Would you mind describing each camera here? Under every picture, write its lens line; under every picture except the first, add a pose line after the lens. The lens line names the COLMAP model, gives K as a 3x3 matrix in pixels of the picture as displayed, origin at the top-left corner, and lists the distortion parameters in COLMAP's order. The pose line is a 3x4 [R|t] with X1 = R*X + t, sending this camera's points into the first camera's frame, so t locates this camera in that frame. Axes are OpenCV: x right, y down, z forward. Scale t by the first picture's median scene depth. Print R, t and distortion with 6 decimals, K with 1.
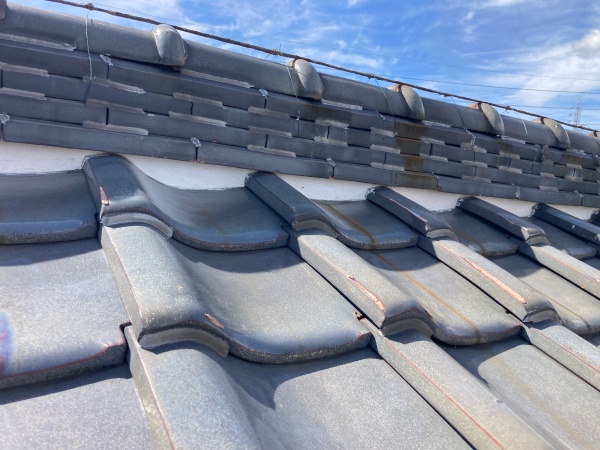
lens RADIAL K [[516.6, 0, 292.9], [0, 516.6, 227.1], [0, 0, 1]] dist [0.037225, -0.047740]
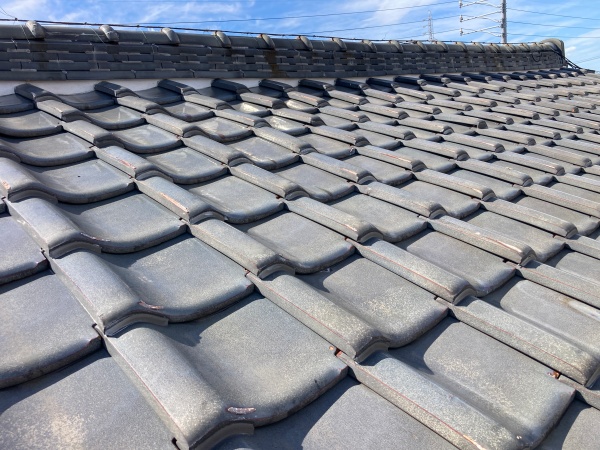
lens RADIAL K [[516.6, 0, 292.9], [0, 516.6, 227.1], [0, 0, 1]] dist [0.037225, -0.047740]
pose [[0.955181, -0.241124, 0.171720, -0.249684], [0.224947, 0.968319, 0.108430, 0.320490], [-0.192425, -0.064943, 0.979160, -1.279092]]
